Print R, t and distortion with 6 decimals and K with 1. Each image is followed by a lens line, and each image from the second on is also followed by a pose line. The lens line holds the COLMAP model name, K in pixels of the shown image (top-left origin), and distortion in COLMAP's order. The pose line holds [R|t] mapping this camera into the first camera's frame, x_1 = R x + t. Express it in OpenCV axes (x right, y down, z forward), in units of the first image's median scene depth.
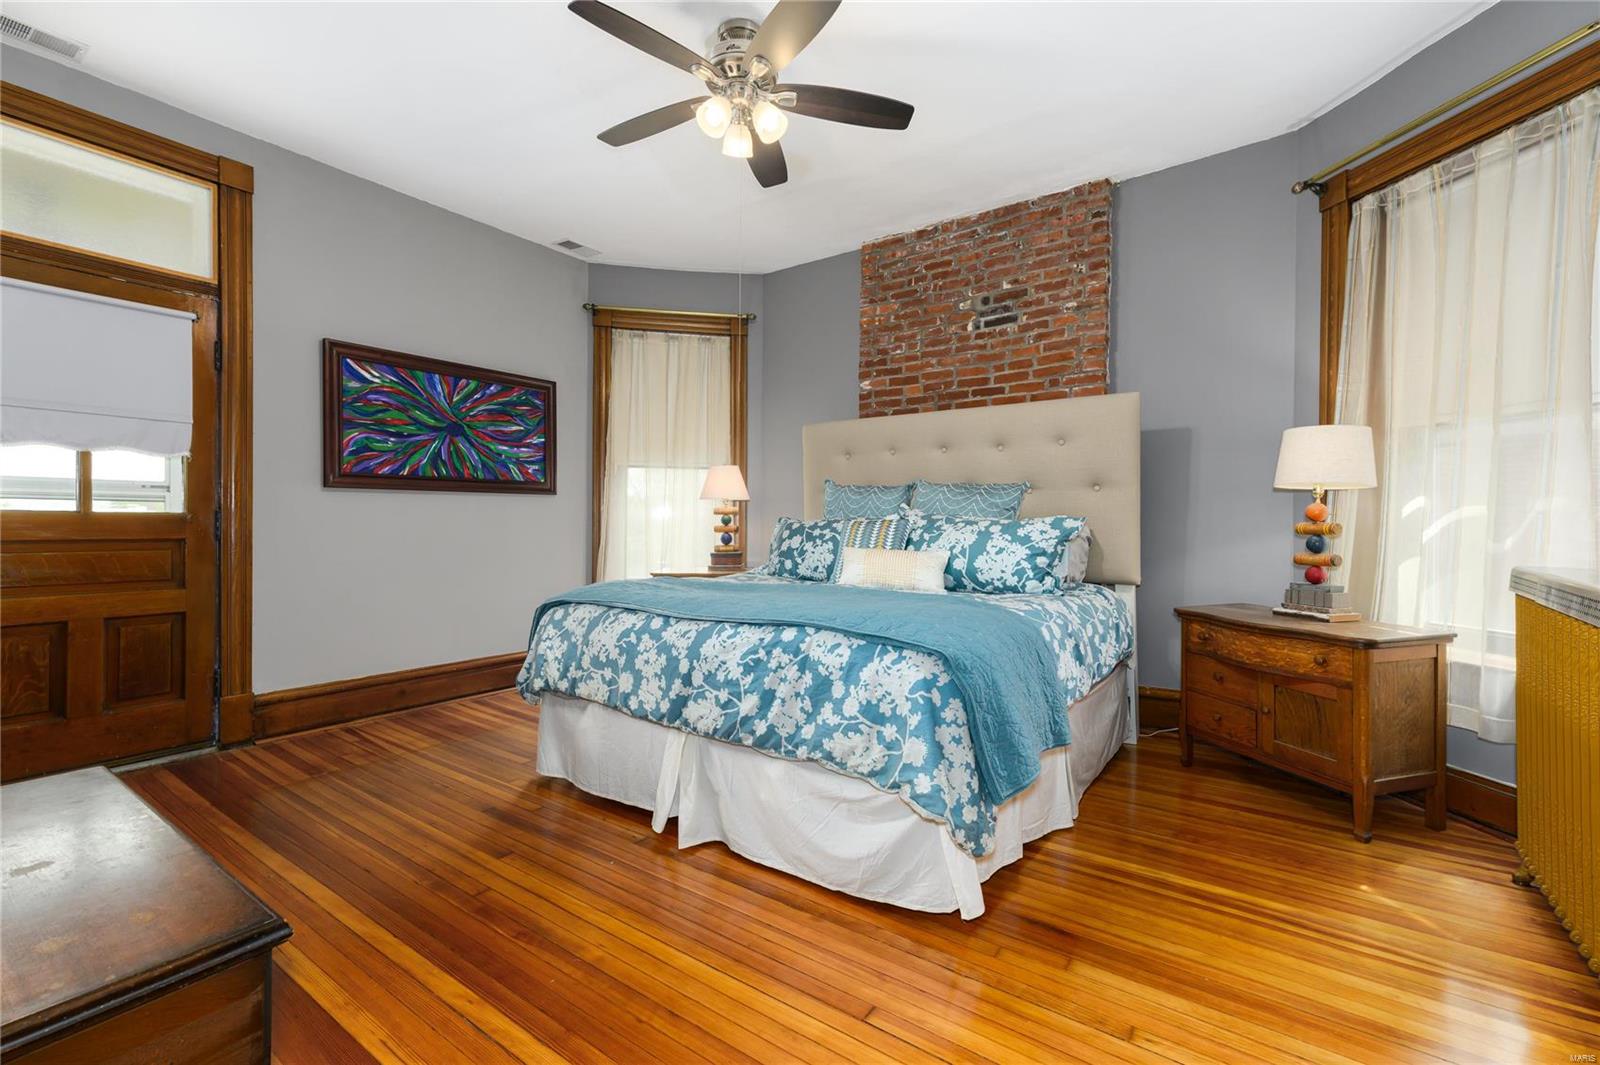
lens RADIAL K [[699.6, 0, 805.1], [0, 699.6, 527.2], [0, 0, 1]] dist [0.012687, -0.000060]
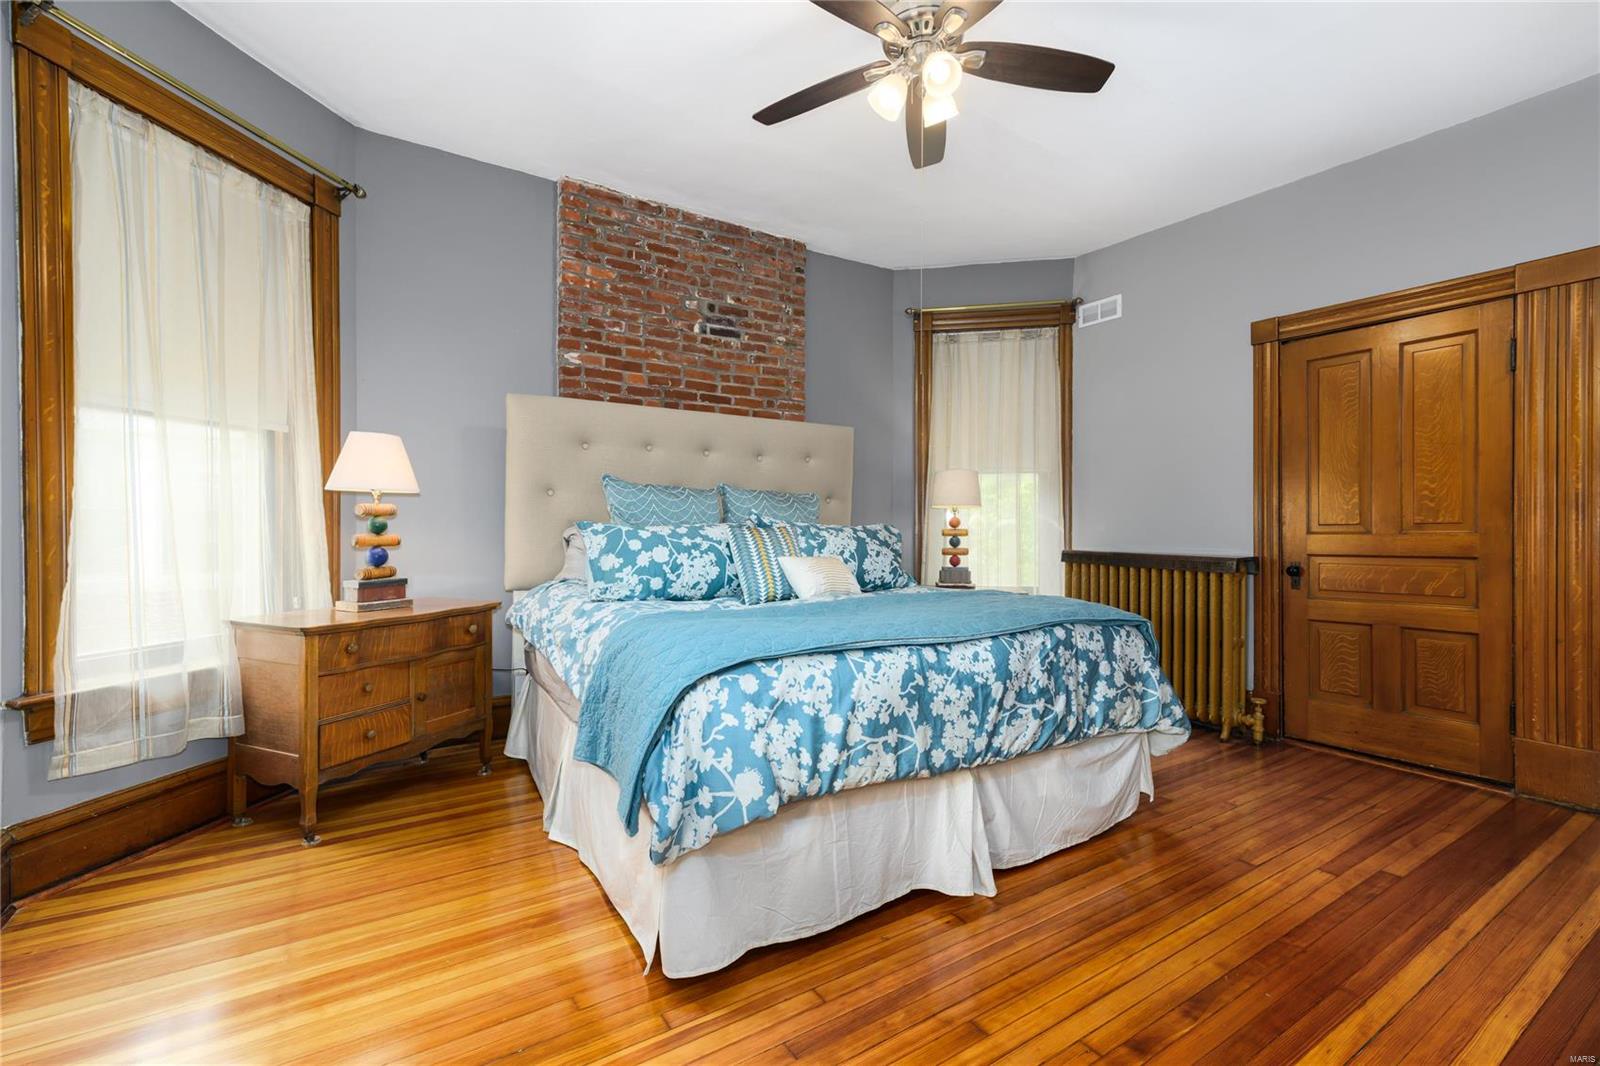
lens RADIAL K [[699.6, 0, 805.1], [0, 699.6, 527.7], [0, 0, 1]] dist [0.012687, -0.000060]
pose [[0.359445, -0.001588, 0.933165, -0.639137], [0.005648, 0.999984, -0.000474, -0.007127], [-0.933149, 0.005441, 0.359448, 0.524135]]
